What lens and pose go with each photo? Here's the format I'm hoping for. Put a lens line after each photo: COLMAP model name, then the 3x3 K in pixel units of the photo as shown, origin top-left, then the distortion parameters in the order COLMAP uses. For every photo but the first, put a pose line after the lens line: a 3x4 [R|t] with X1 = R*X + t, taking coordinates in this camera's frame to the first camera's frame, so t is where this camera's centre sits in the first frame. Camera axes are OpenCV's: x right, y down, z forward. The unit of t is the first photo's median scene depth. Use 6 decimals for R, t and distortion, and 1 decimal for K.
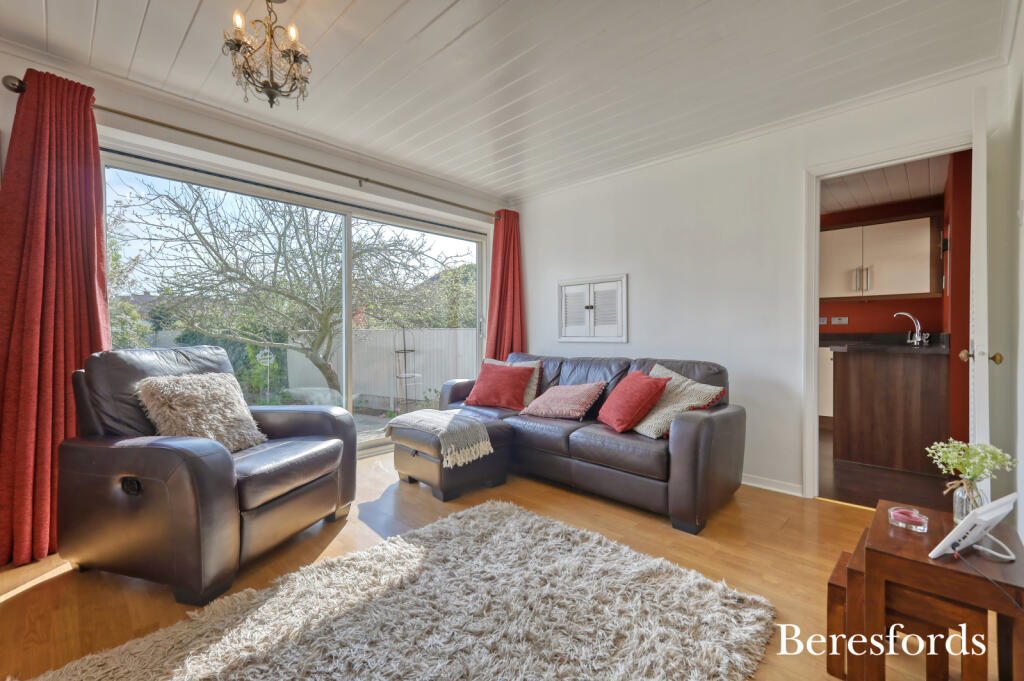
lens RADIAL K [[447.8, 0, 513.1], [0, 447.8, 332.8], [0, 0, 1]] dist [0.001732, 0.000277]
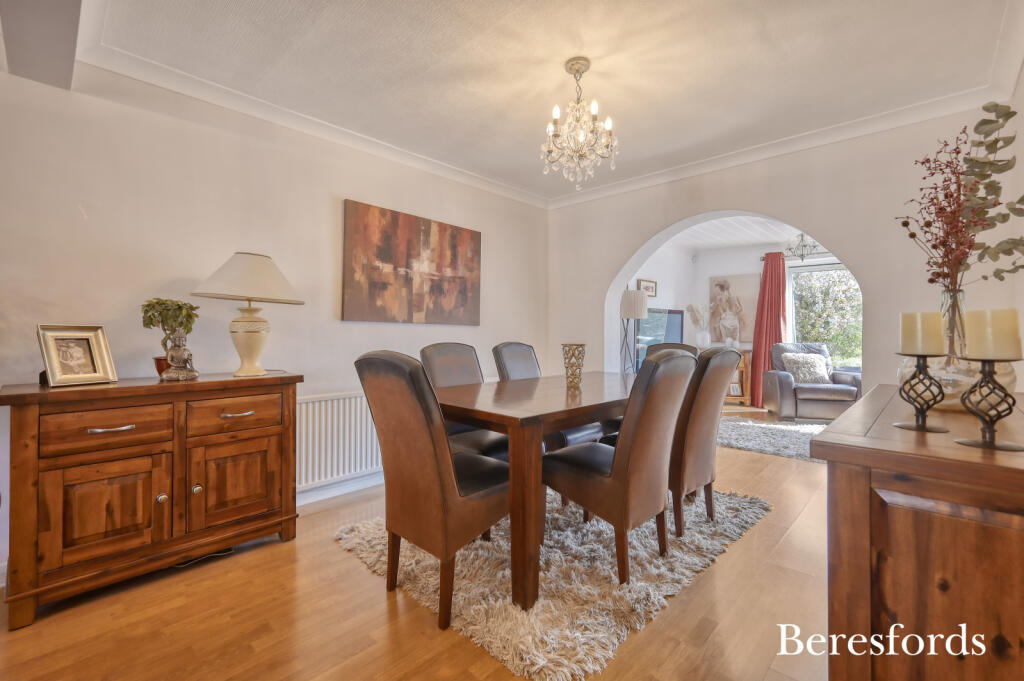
lens RADIAL K [[447.8, 0, 513.1], [0, 447.8, 332.8], [0, 0, 1]] dist [0.001732, 0.000277]
pose [[0.011591, -0.003212, -0.999928, 1.974596], [-0.003420, 0.999989, -0.003252, -0.017481], [0.999927, 0.003457, 0.011580, -0.771587]]
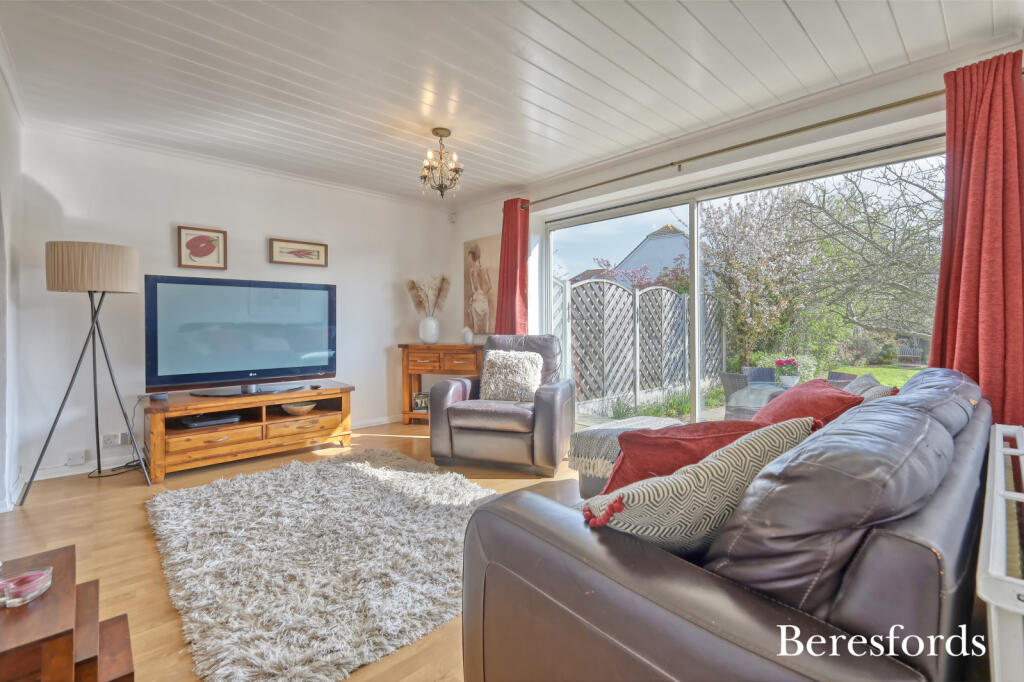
lens RADIAL K [[447.8, 0, 513.1], [0, 447.8, 333.3], [0, 0, 1]] dist [0.001732, 0.000277]
pose [[-0.055636, 0.020720, -0.998236, 1.002954], [-0.000168, 0.999784, 0.020761, -0.014169], [0.998451, 0.001323, -0.055621, 1.147322]]
